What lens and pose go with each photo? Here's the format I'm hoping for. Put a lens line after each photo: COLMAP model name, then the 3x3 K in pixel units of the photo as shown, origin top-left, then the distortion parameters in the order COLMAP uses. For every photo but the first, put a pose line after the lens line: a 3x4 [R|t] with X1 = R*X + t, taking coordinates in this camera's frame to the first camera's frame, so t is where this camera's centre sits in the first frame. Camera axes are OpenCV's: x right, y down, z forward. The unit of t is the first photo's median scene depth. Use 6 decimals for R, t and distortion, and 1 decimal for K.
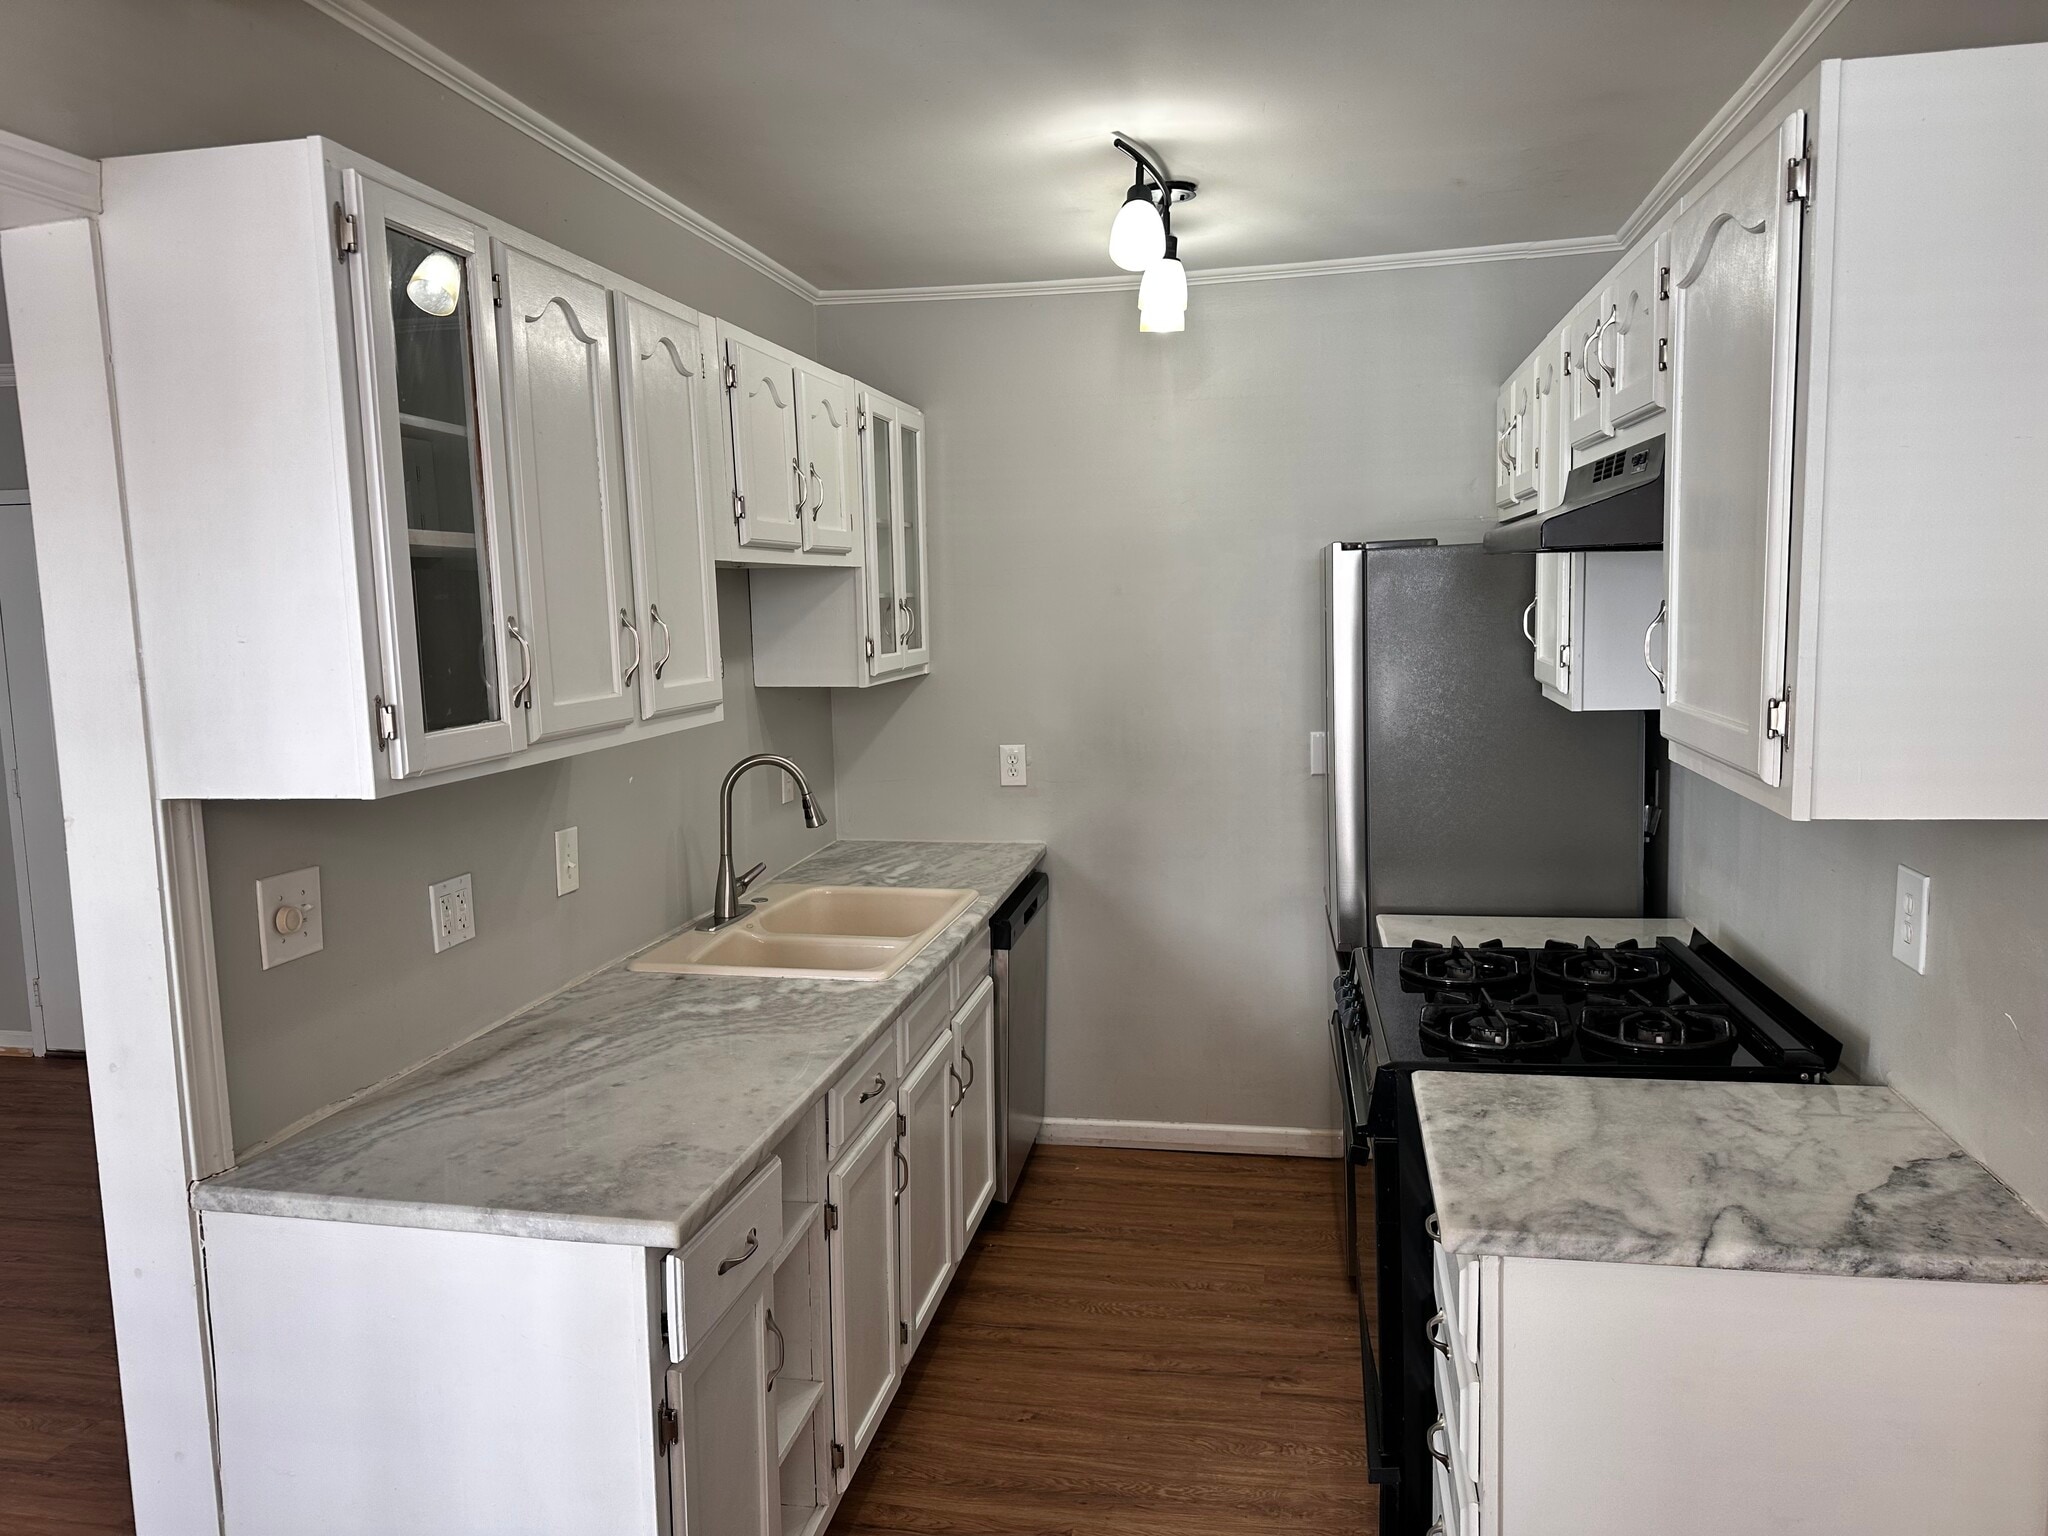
lens RADIAL K [[1448.3, 0, 1024.0], [0, 1448.3, 768.0], [0, 0, 1]] dist [0.067461, -0.085807]
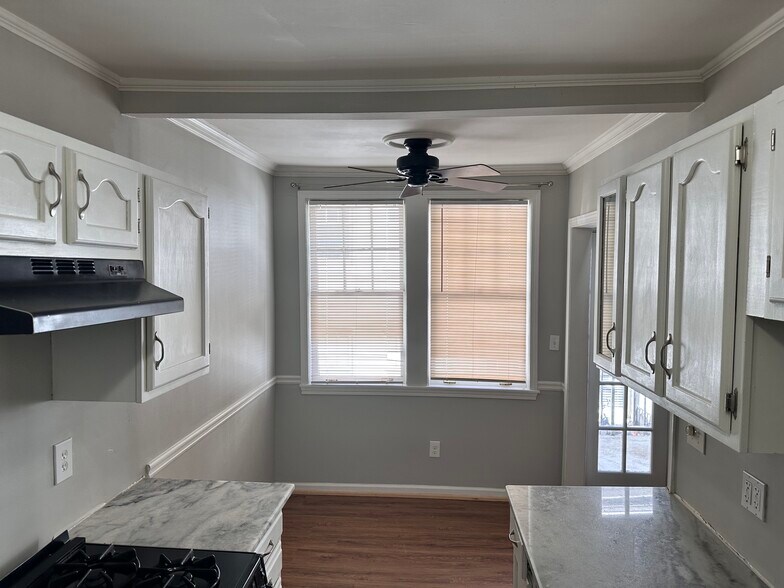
lens RADIAL K [[554.4, 0, 392.0], [0, 554.4, 294.0], [0, 0, 1]] dist [0.067461, -0.085807]
pose [[-0.993319, 0.026892, -0.112220, 0.110783], [0.007344, 0.985227, 0.171094, -0.235143], [0.115164, 0.169127, -0.978843, 1.379804]]
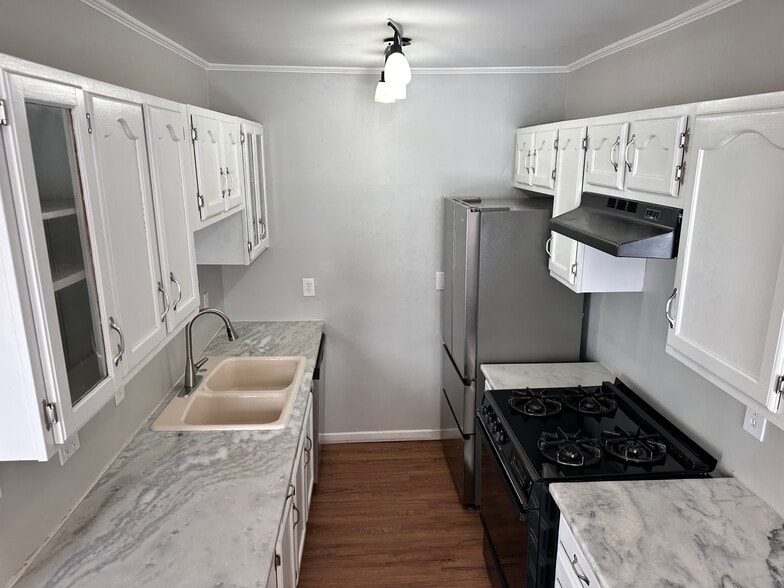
lens RADIAL K [[554.4, 0, 392.0], [0, 554.4, 294.0], [0, 0, 1]] dist [0.067461, -0.085807]
pose [[0.970923, -0.034490, 0.236895, -0.131575], [0.004117, 0.991827, 0.127525, -0.154254], [-0.239357, -0.122841, 0.963129, 0.199423]]
